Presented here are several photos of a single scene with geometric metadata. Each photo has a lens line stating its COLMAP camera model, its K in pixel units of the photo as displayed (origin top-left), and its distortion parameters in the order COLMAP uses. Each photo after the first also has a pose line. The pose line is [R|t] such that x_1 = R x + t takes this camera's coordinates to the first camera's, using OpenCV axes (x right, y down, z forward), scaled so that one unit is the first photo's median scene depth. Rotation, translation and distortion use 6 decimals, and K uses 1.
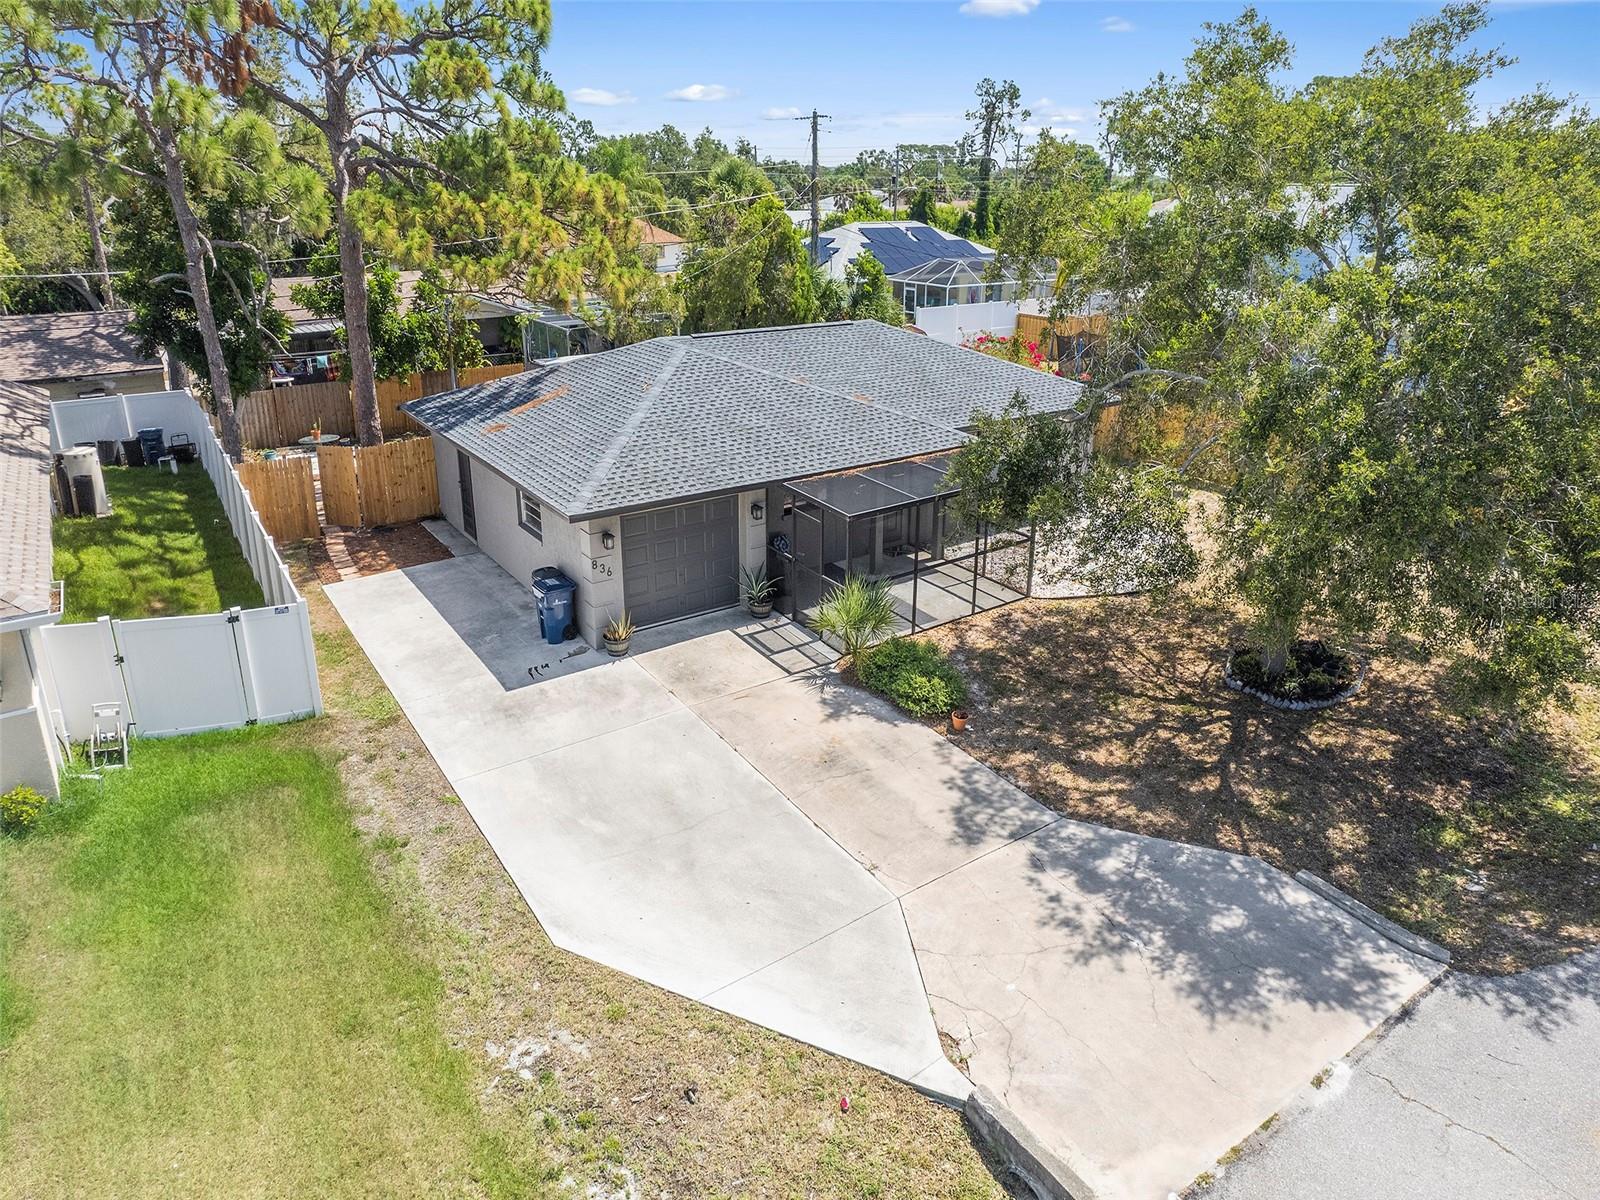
lens RADIAL K [[992.4, 0, 800.0], [0, 992.4, 600.0], [0, 0, 1]] dist [-0.081141, 0.071964]
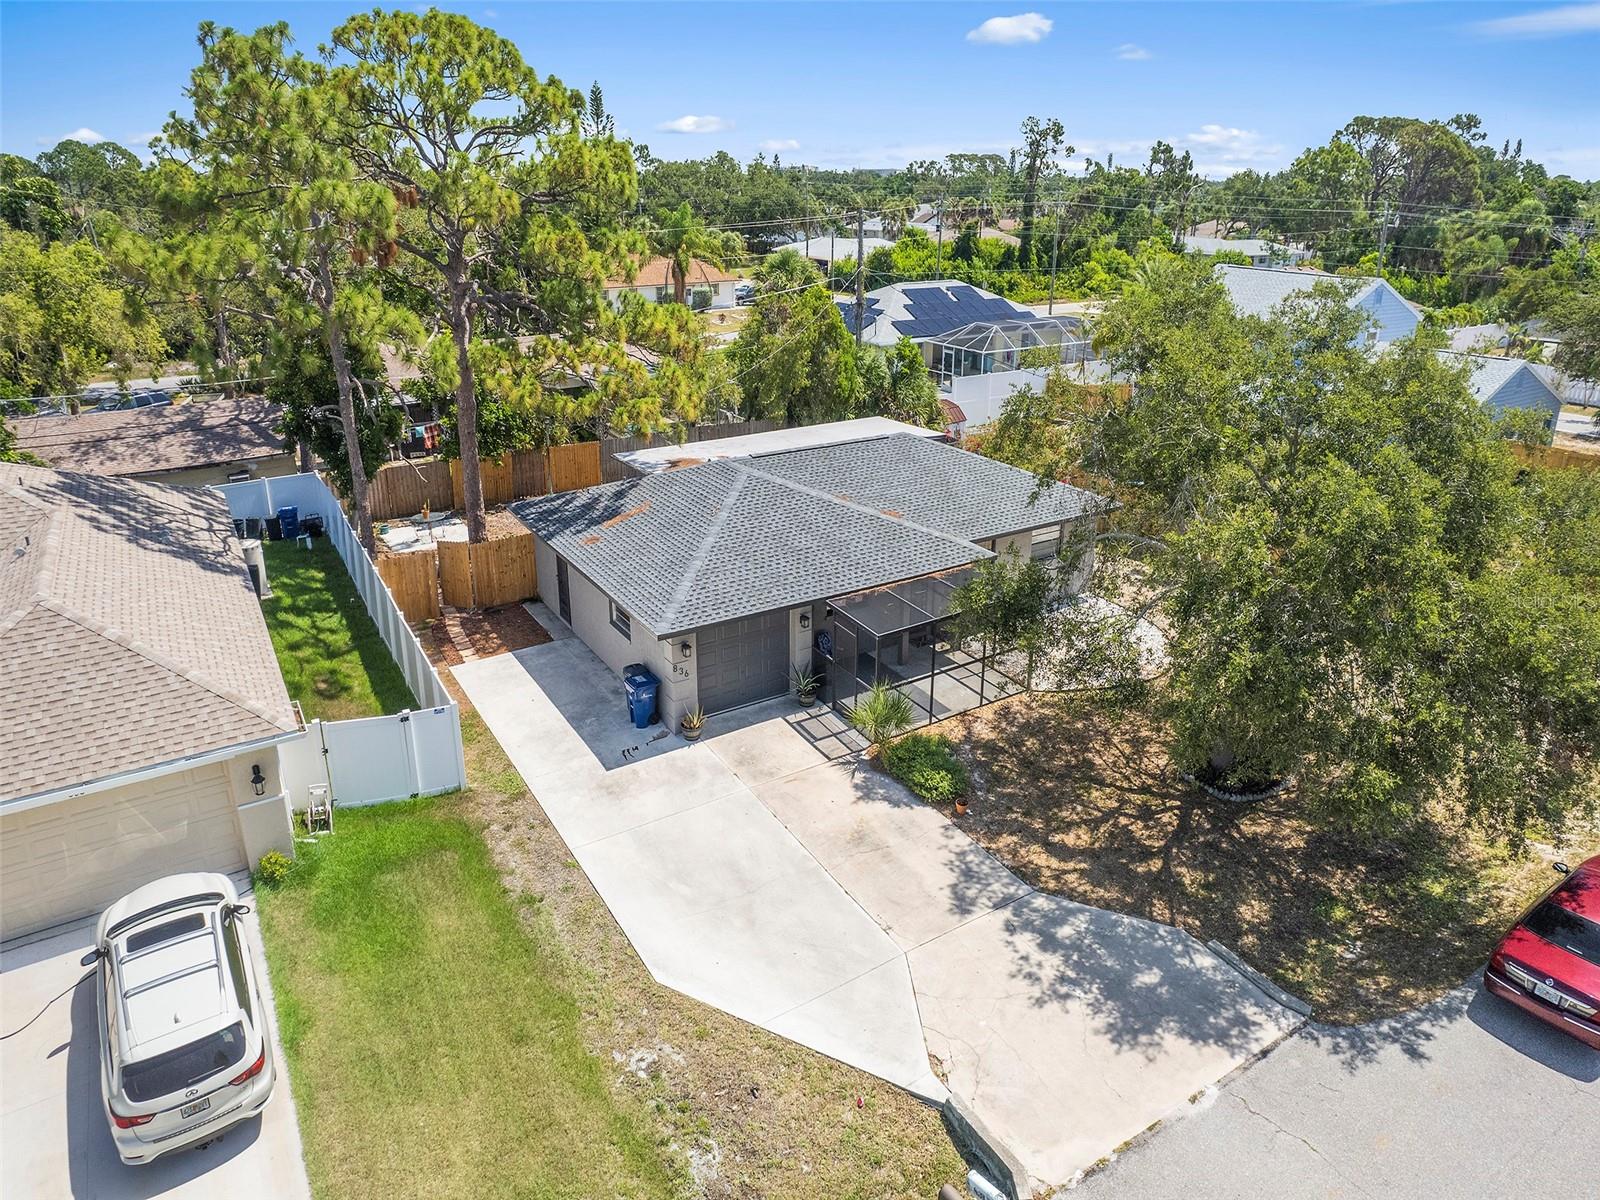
lens RADIAL K [[992.4, 0, 800.0], [0, 992.4, 600.0], [0, 0, 1]] dist [-0.081141, 0.071964]
pose [[0.998886, 0.015358, -0.044609, 0.006209], [-0.015280, 0.999881, 0.002103, -0.149966], [0.044636, -0.001419, 0.999002, -0.292669]]
